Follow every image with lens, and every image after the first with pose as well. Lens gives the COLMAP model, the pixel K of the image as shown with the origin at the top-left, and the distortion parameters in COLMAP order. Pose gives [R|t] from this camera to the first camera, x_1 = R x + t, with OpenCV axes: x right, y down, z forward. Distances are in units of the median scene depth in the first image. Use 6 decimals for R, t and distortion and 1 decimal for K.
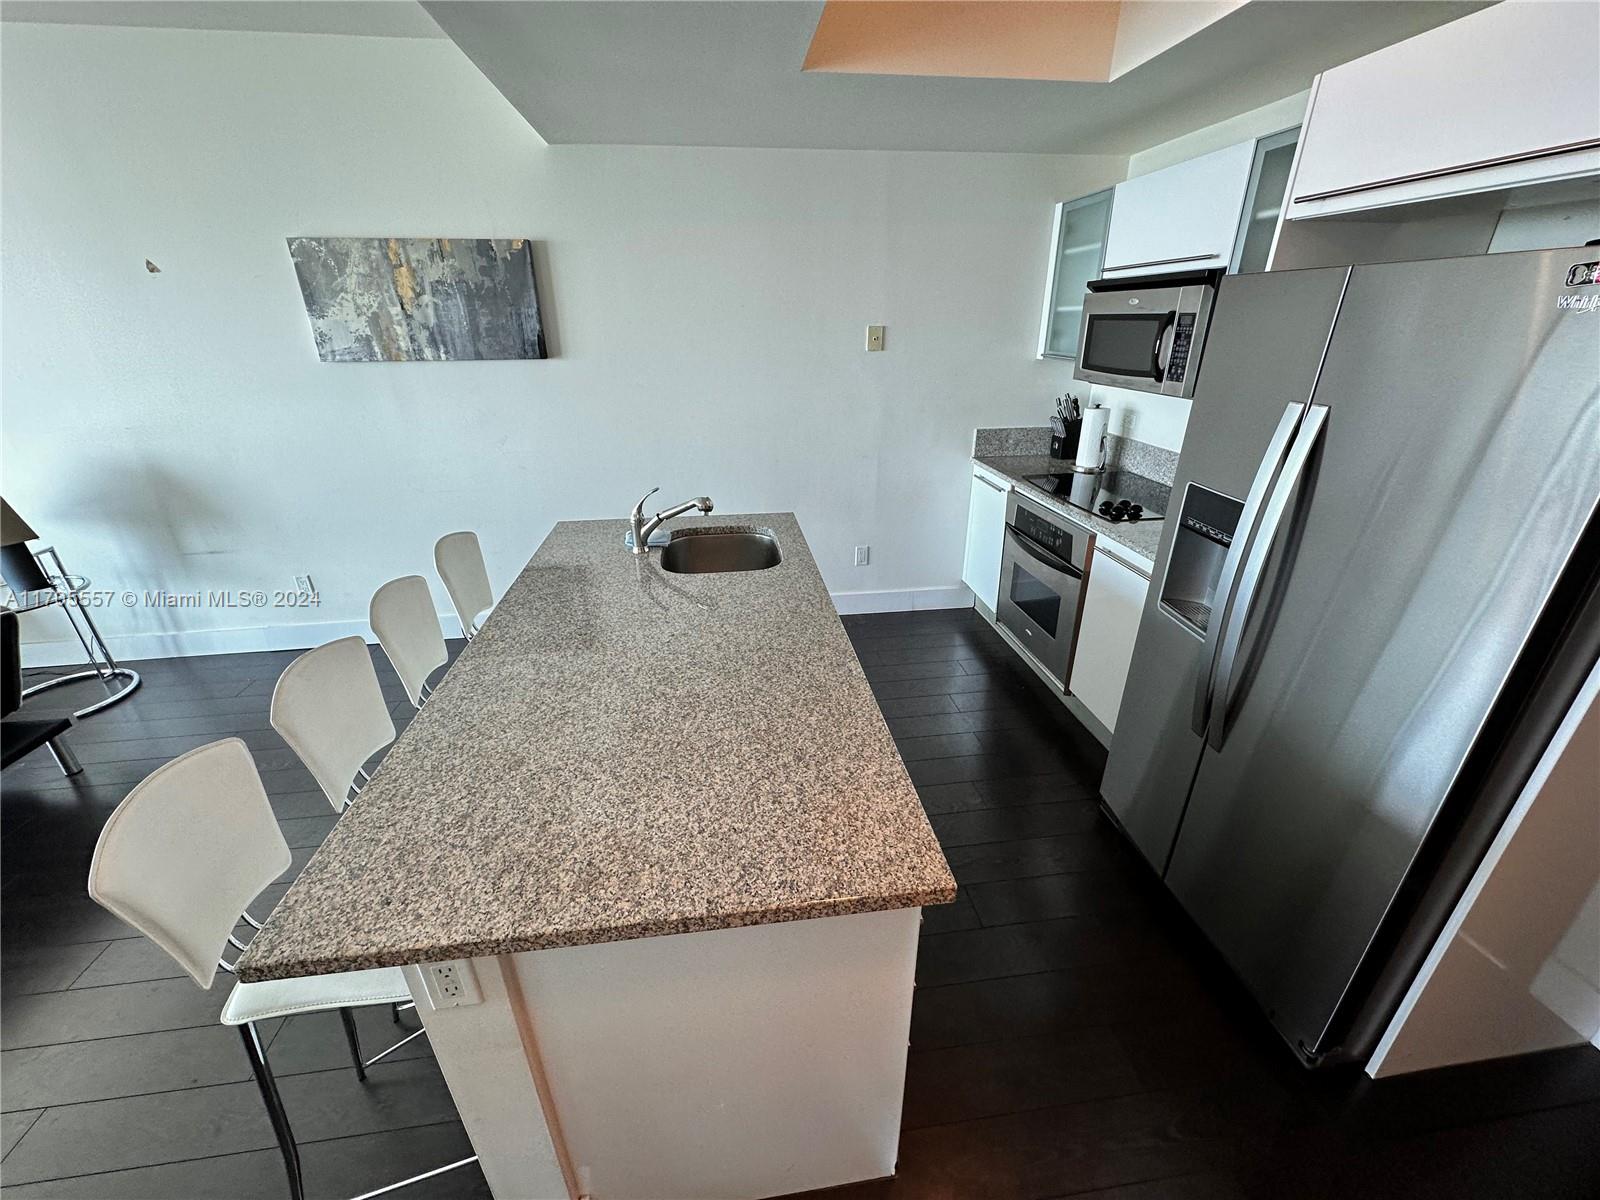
lens RADIAL K [[631.7, 0, 800.0], [0, 631.7, 600.3], [0, 0, 1]] dist [-0.006023, 0.000846]
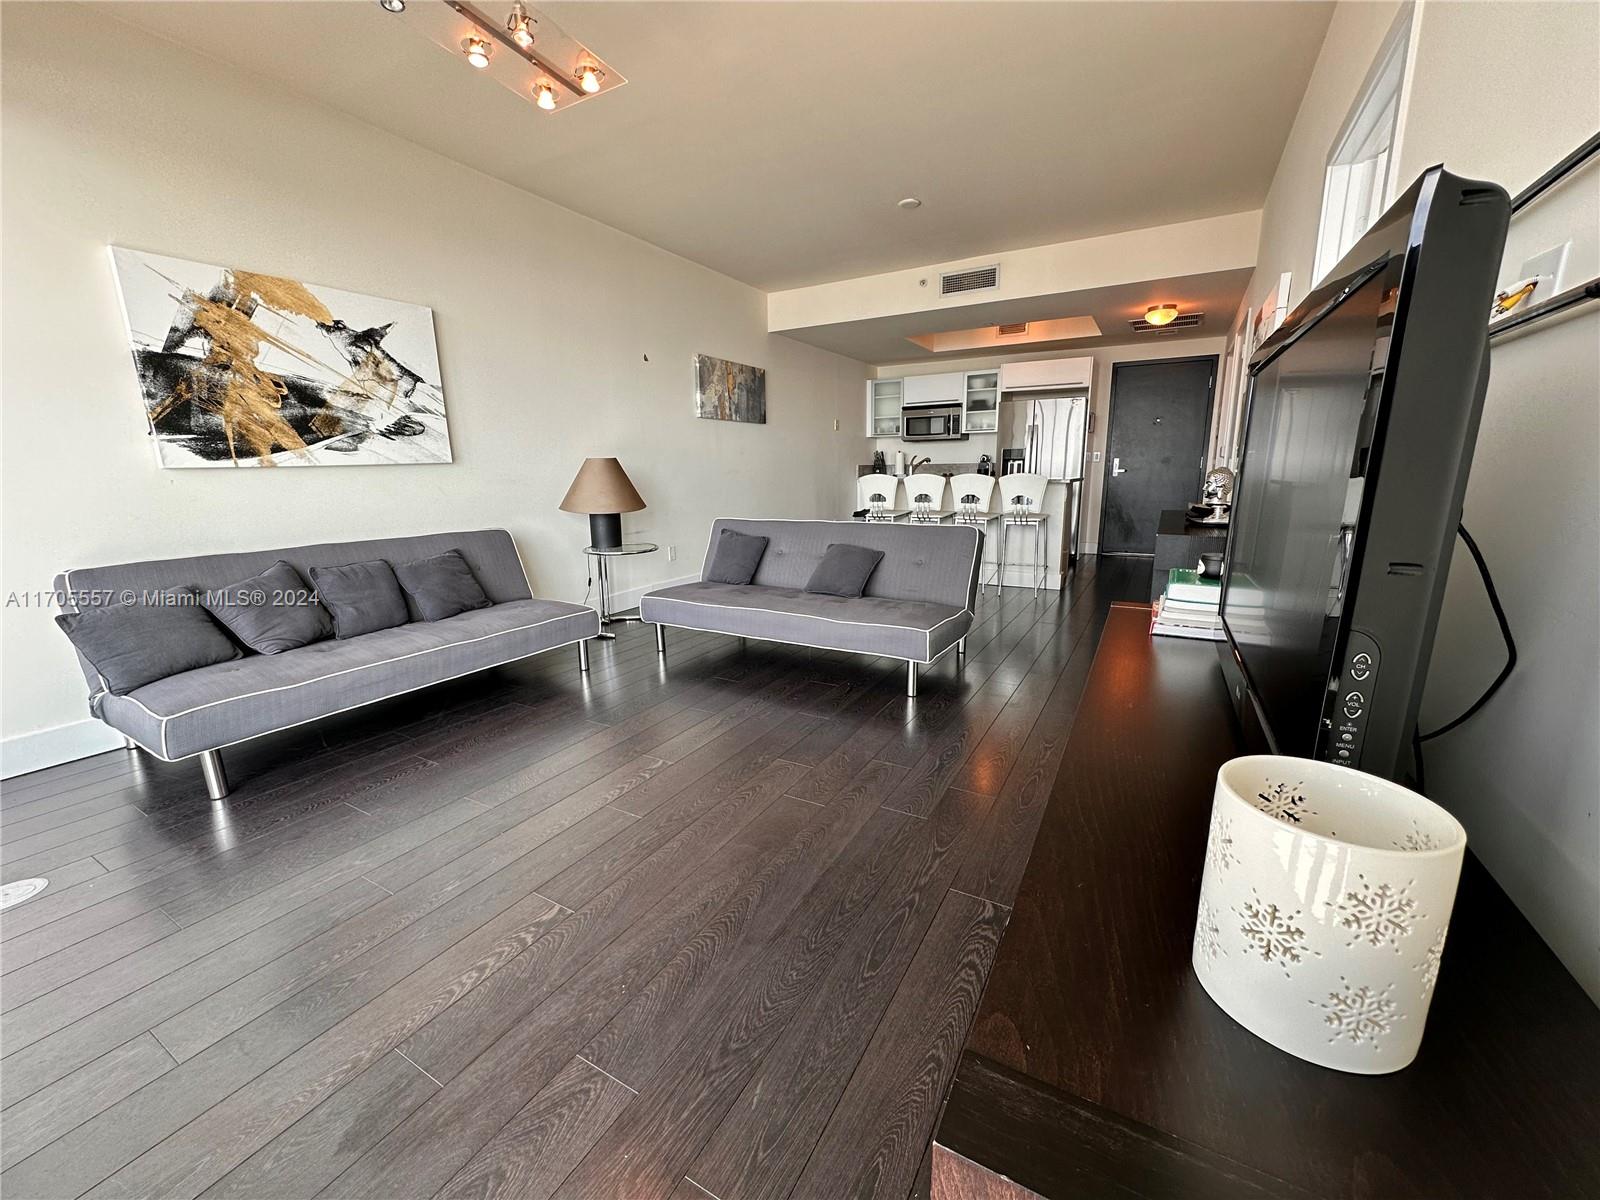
lens RADIAL K [[631.7, 0, 804.8], [0, 631.7, 597.8], [0, 0, 1]] dist [-0.006023, 0.000846]
pose [[0.603180, -0.161842, 0.781013, -2.128299], [0.334638, 0.940197, -0.063613, 0.332985], [-0.724011, 0.299727, 0.621267, -0.193103]]
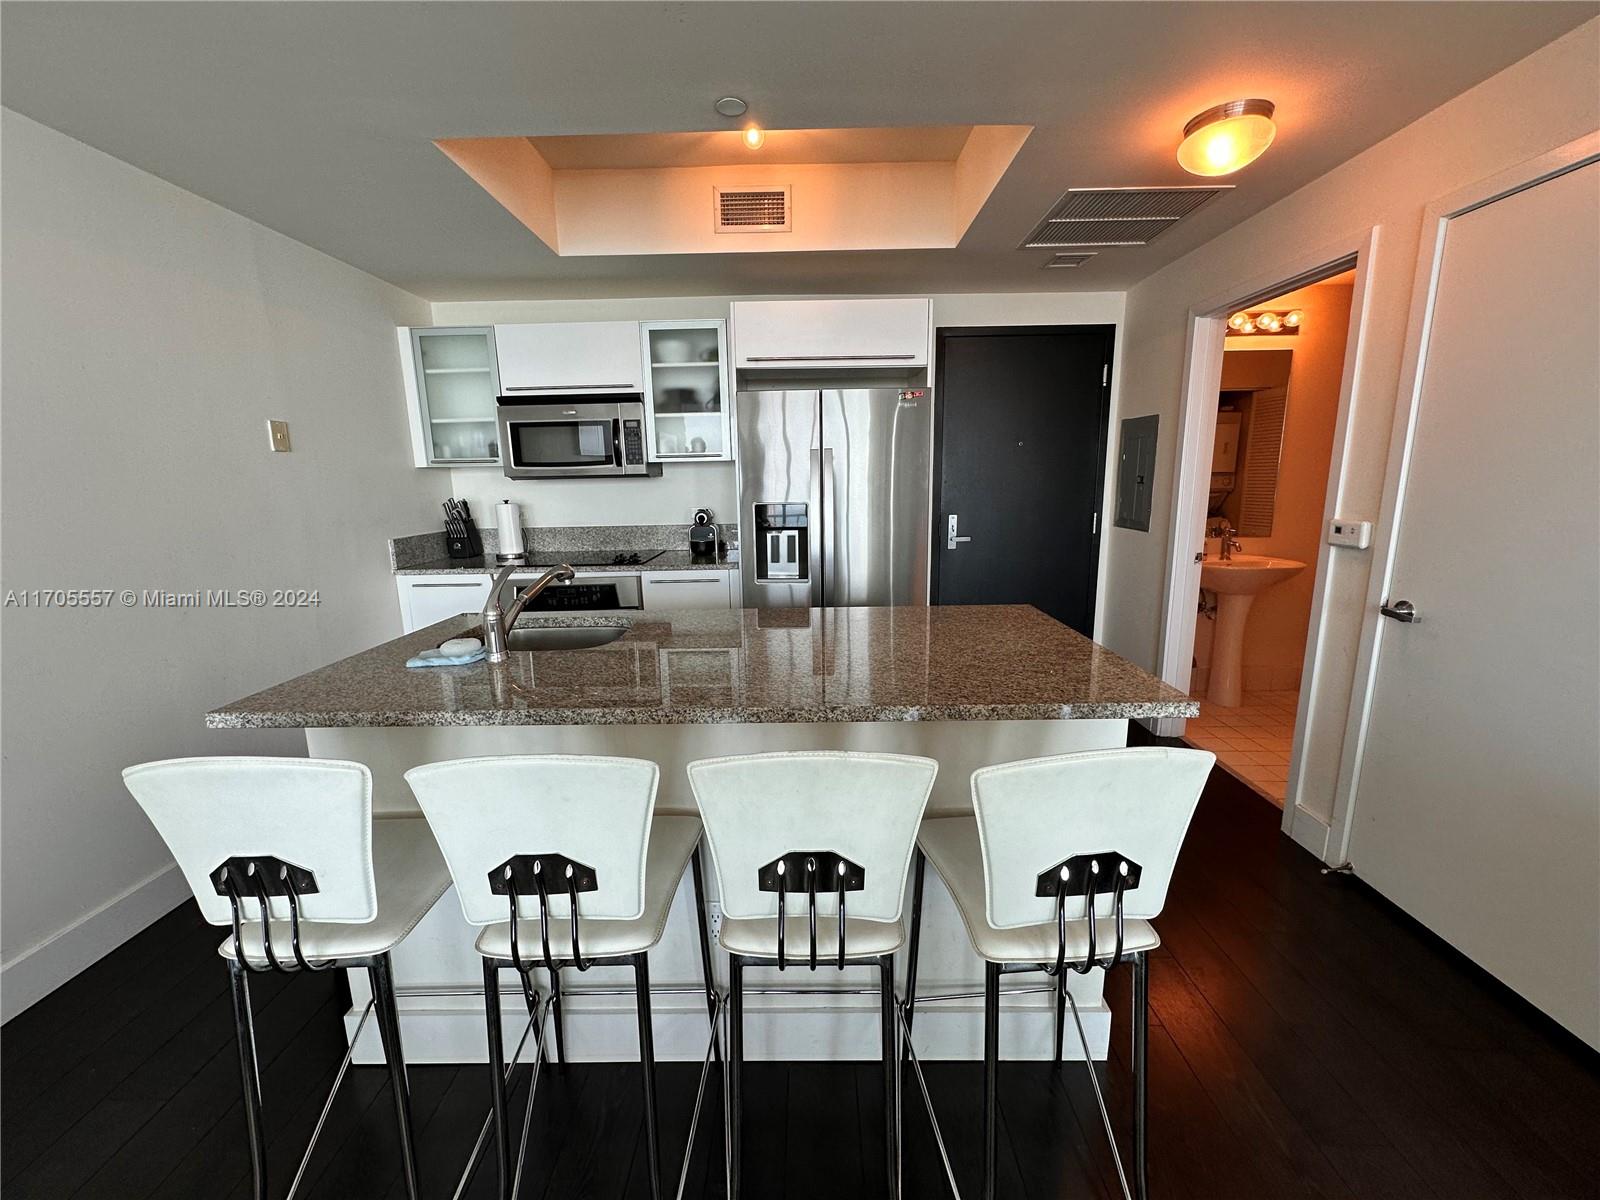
lens RADIAL K [[631.7, 0, 796.8], [0, 631.7, 599.4], [0, 0, 1]] dist [-0.006023, 0.000846]
pose [[0.145162, -0.185791, 0.971808, -0.660434], [0.419643, 0.901051, 0.109580, -0.056549], [-0.896007, 0.391905, 0.208764, 0.390081]]
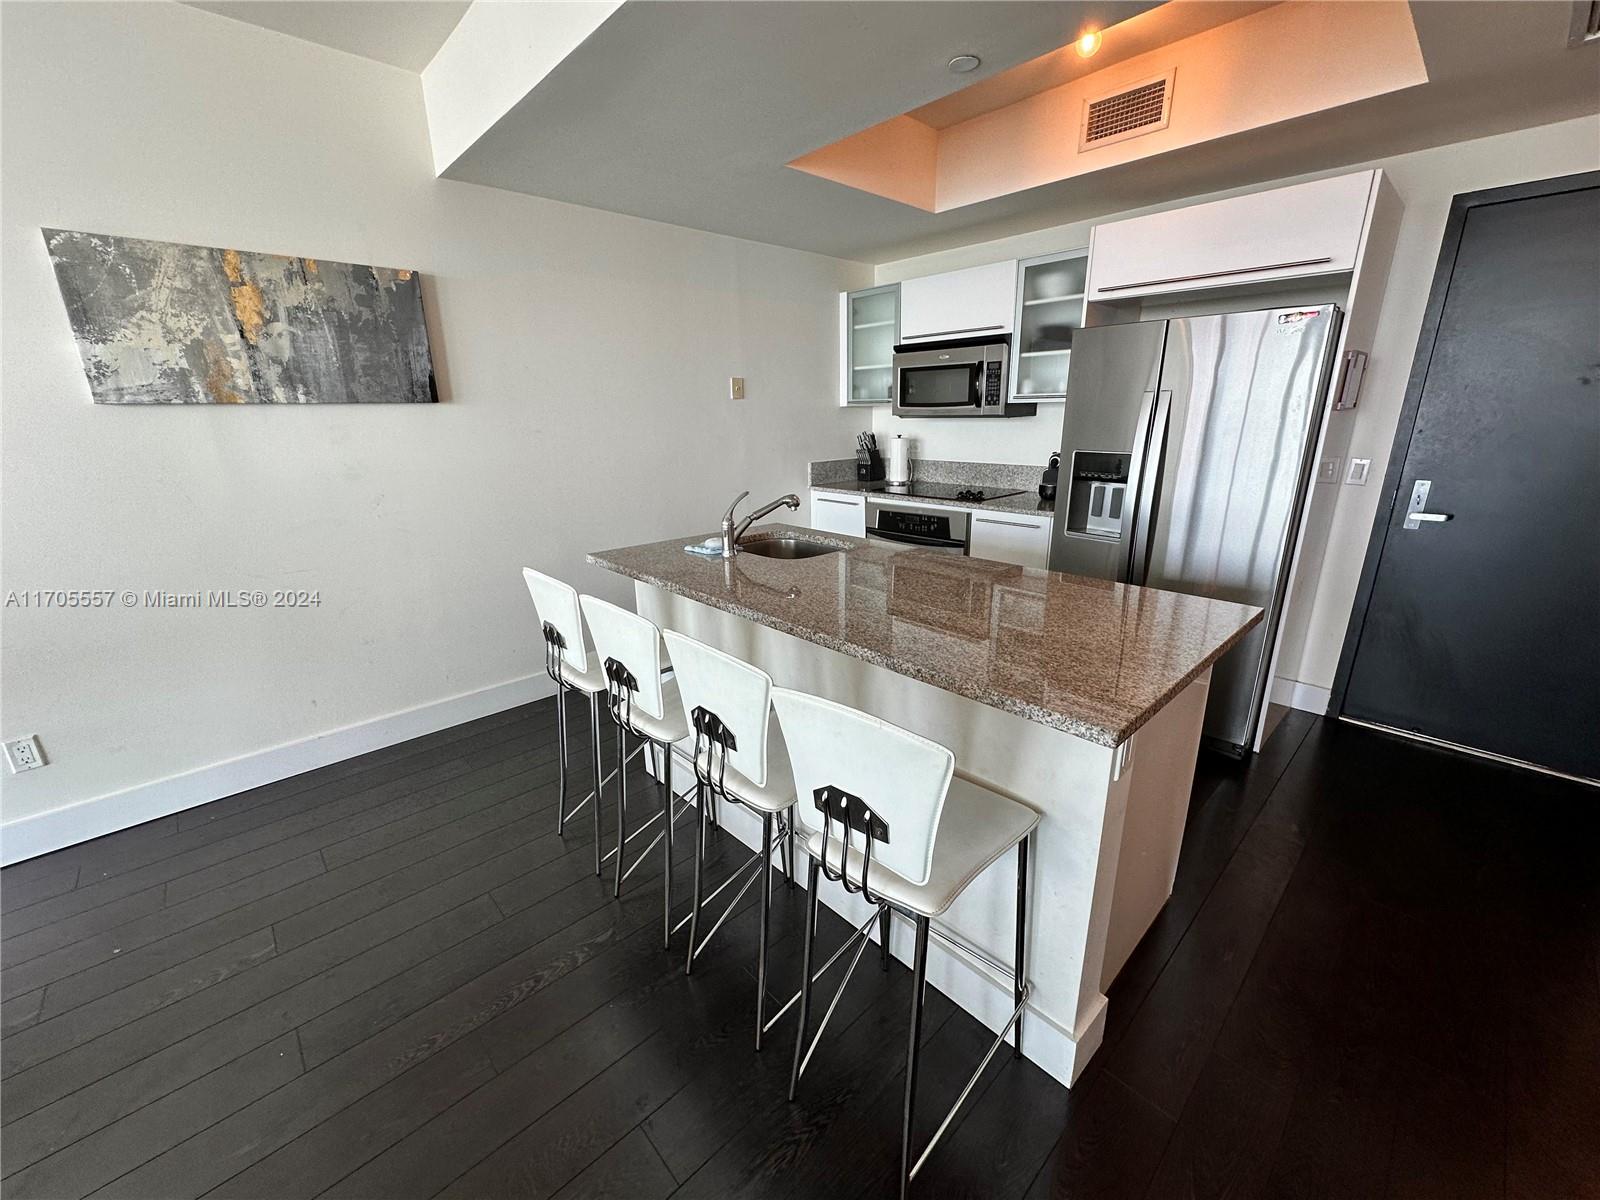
lens RADIAL K [[631.7, 0, 800.4], [0, 631.7, 597.9], [0, 0, 1]] dist [-0.006023, 0.000846]
pose [[0.813878, -0.172160, 0.554945, -0.561099], [0.246530, 0.967181, -0.061511, 0.063153], [-0.526143, 0.186873, 0.829610, 0.059461]]
